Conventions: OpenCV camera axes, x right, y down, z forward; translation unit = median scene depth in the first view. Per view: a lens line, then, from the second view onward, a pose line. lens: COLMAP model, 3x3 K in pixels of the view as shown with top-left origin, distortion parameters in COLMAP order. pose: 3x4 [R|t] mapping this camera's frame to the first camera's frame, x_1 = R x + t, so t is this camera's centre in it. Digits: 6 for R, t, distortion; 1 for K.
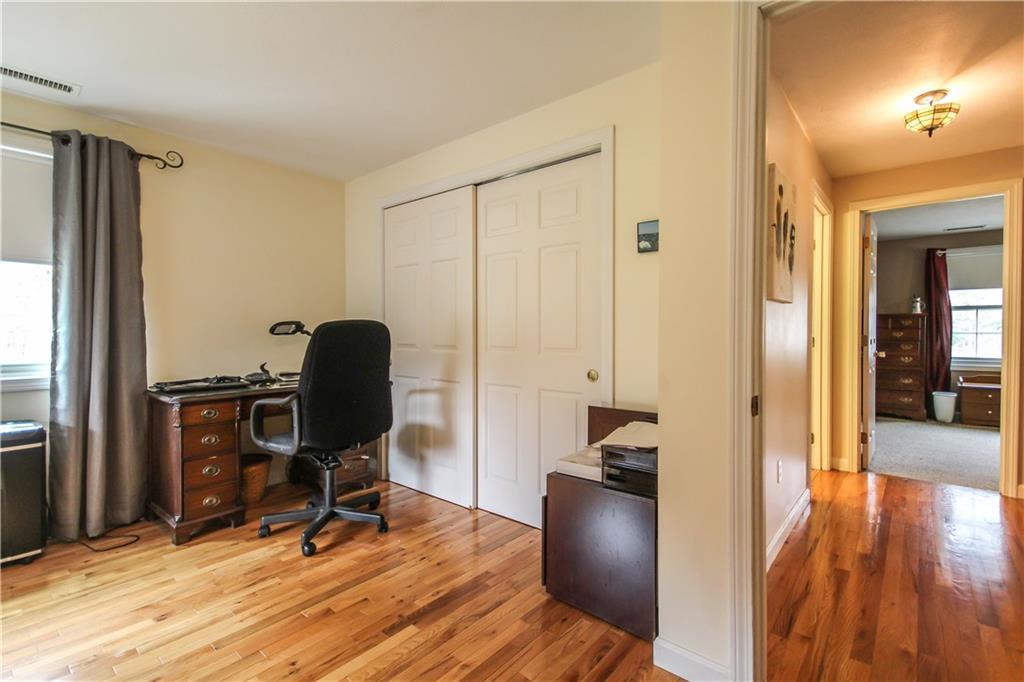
lens RADIAL K [[469.9, 0, 509.2], [0, 469.9, 338.2], [0, 0, 1]] dist [0.015912, 0.000185]
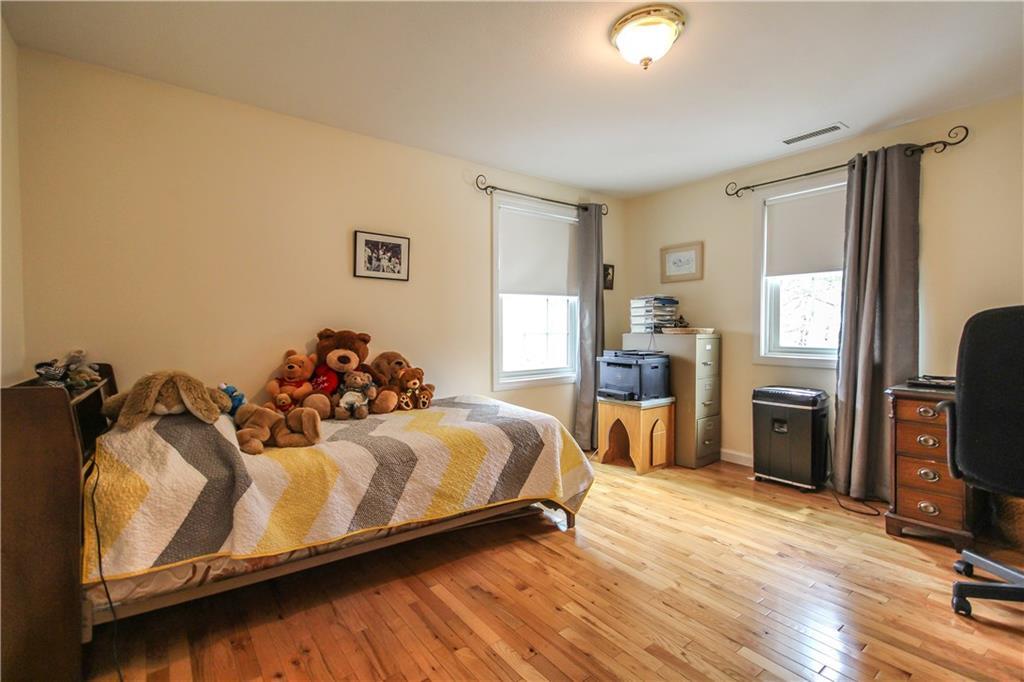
lens RADIAL K [[469.9, 0, 514.4], [0, 469.9, 336.0], [0, 0, 1]] dist [0.015912, 0.000185]
pose [[-0.190181, 0.023238, -0.981474, 0.442909], [-0.008137, 0.999648, 0.025245, -0.005208], [0.981715, 0.012788, -0.189925, 0.406431]]
